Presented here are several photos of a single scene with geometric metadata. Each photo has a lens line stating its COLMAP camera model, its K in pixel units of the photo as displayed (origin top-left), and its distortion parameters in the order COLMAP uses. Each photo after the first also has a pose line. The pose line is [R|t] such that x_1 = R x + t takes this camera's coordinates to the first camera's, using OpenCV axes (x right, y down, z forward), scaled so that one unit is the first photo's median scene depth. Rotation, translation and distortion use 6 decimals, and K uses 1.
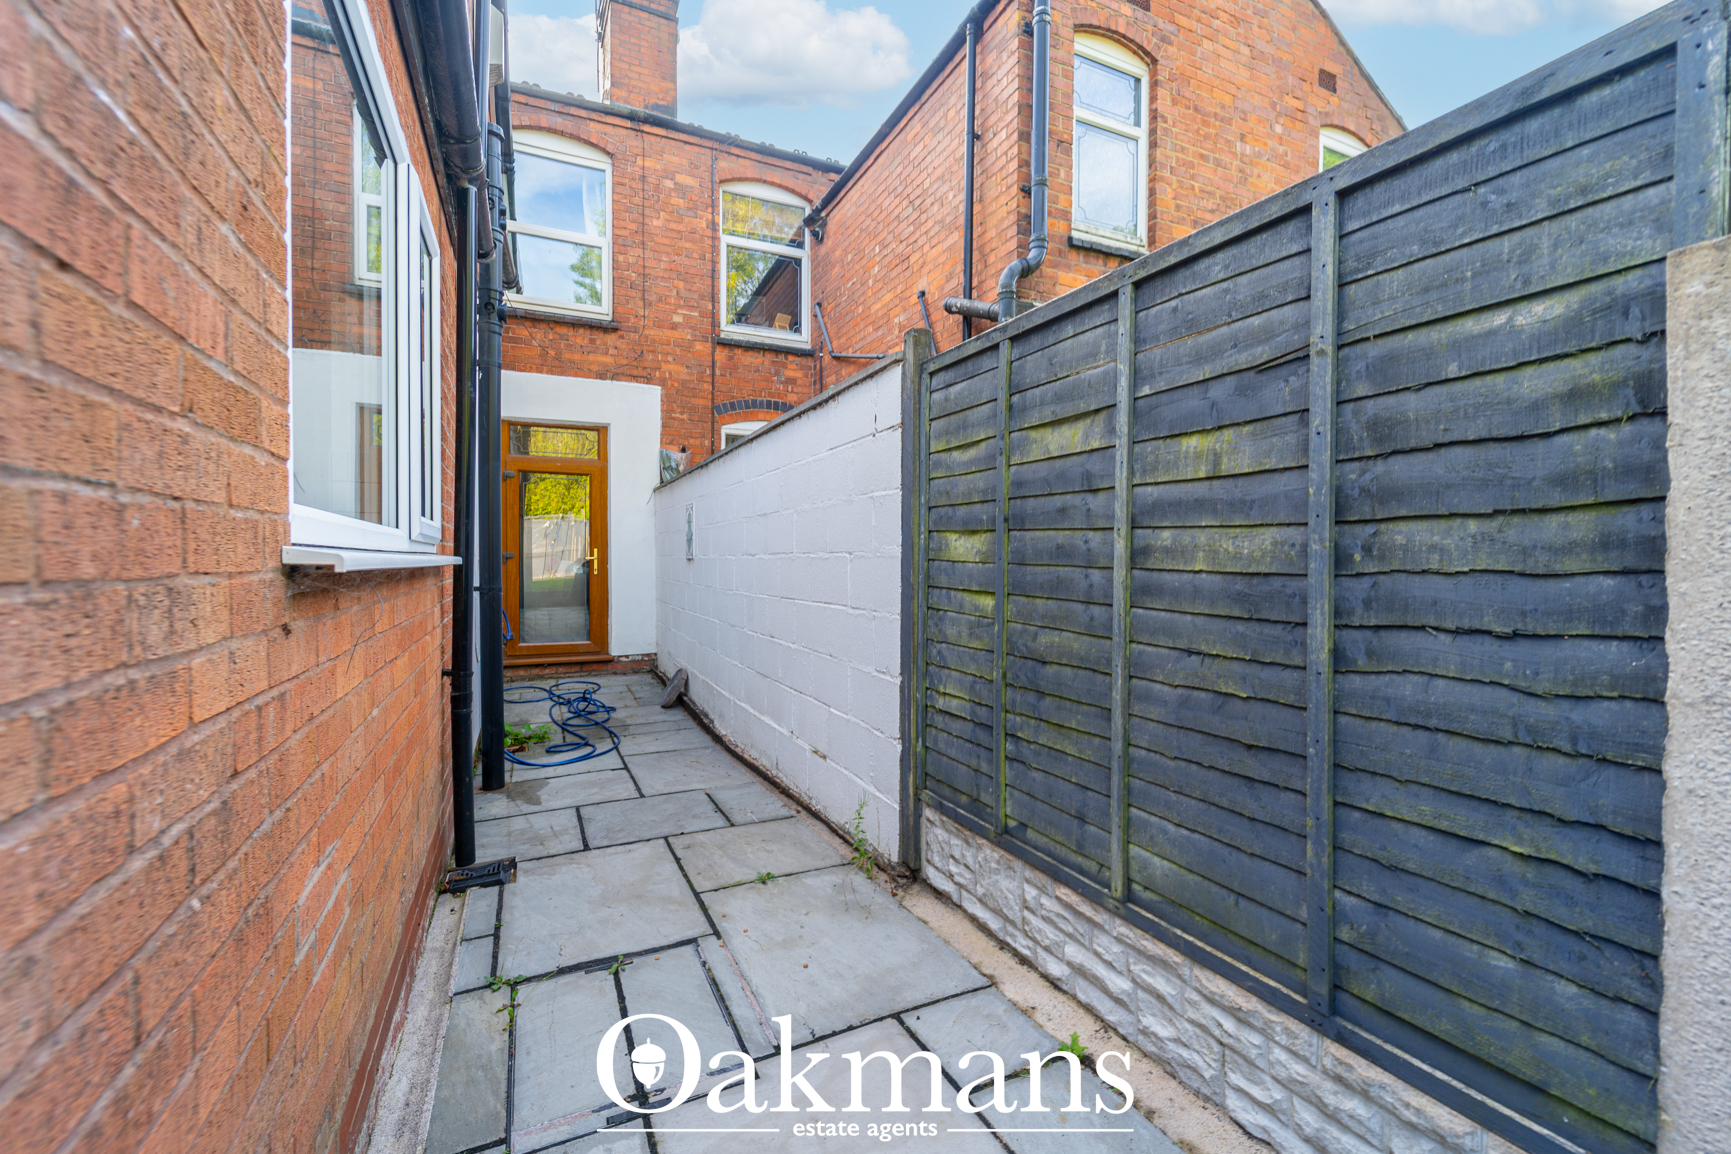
lens RADIAL K [[704.9, 0, 861.3], [0, 704.9, 569.9], [0, 0, 1]] dist [0.000645, 0.000135]
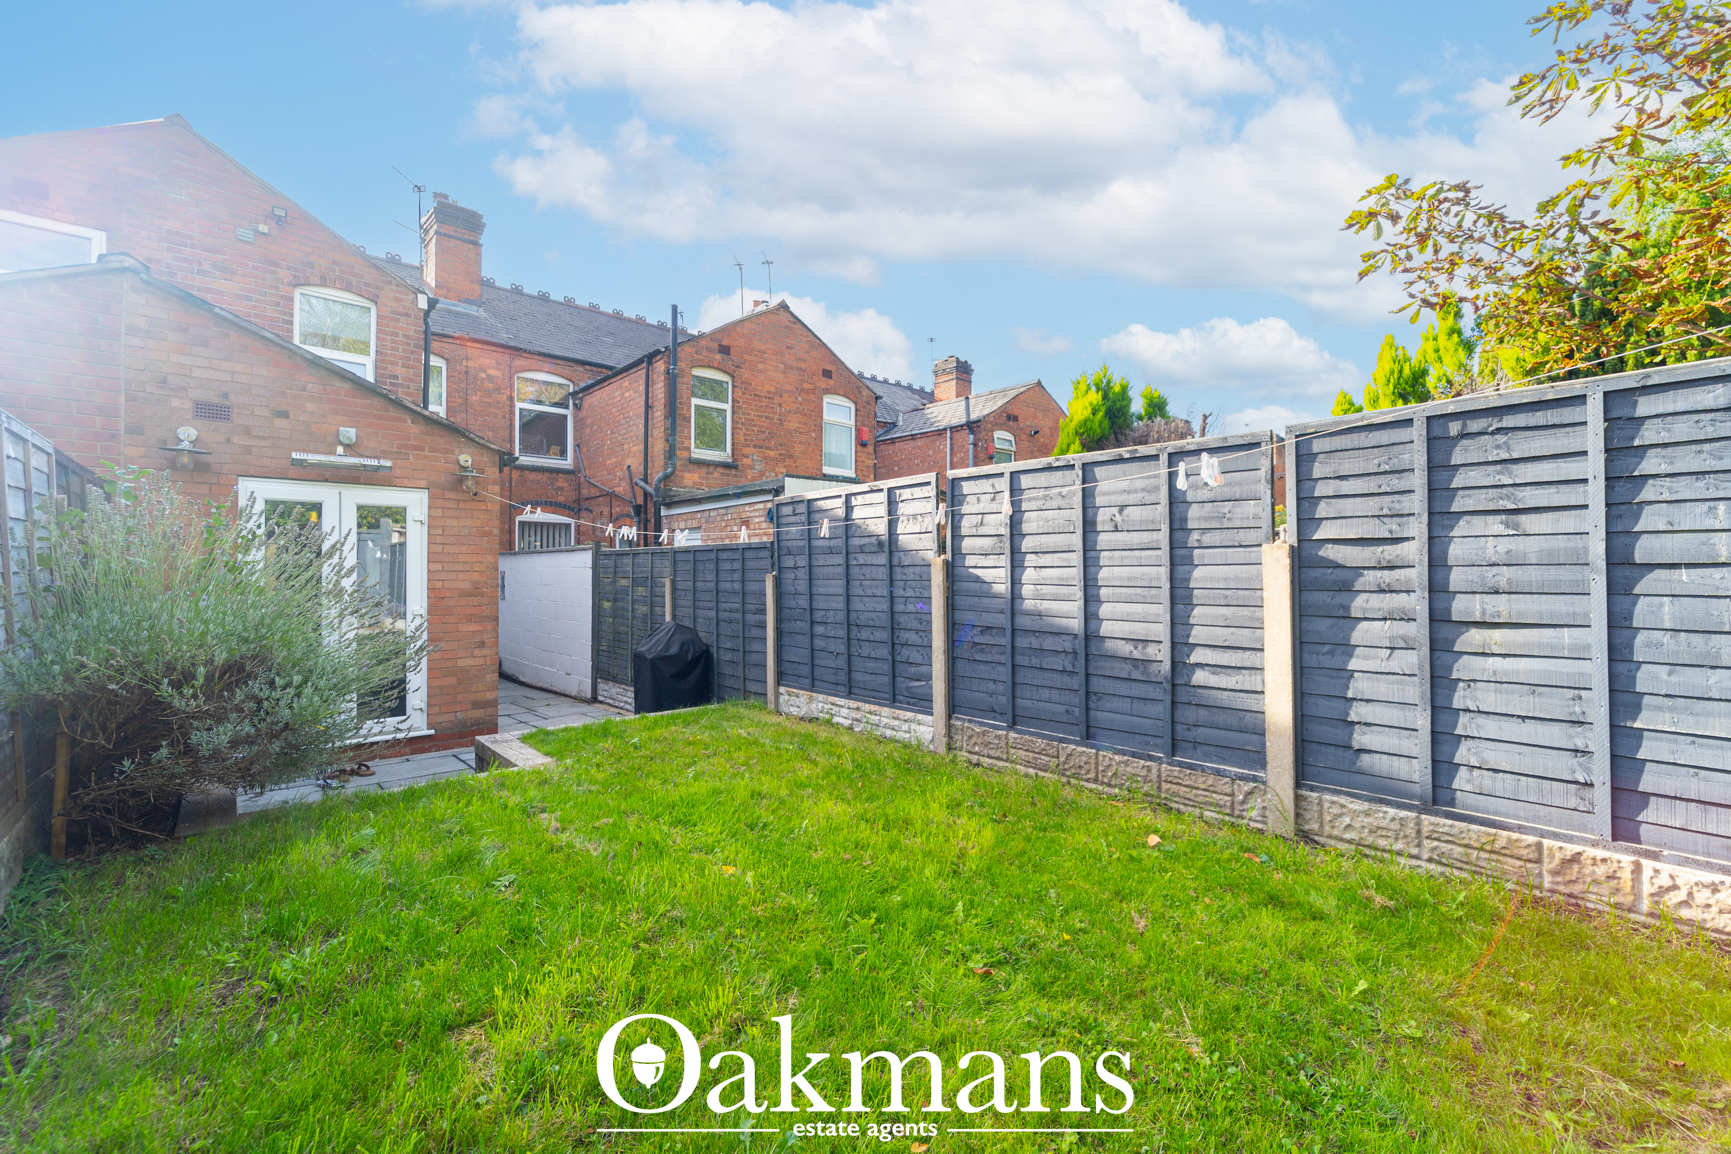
lens RADIAL K [[704.9, 0, 861.3], [0, 704.9, 569.9], [0, 0, 1]] dist [0.000645, 0.000135]
pose [[0.956412, -0.000370, 0.292021, 0.106079], [0.005165, 0.999864, -0.015651, -0.046434], [-0.291976, 0.016477, 0.956284, -0.903831]]
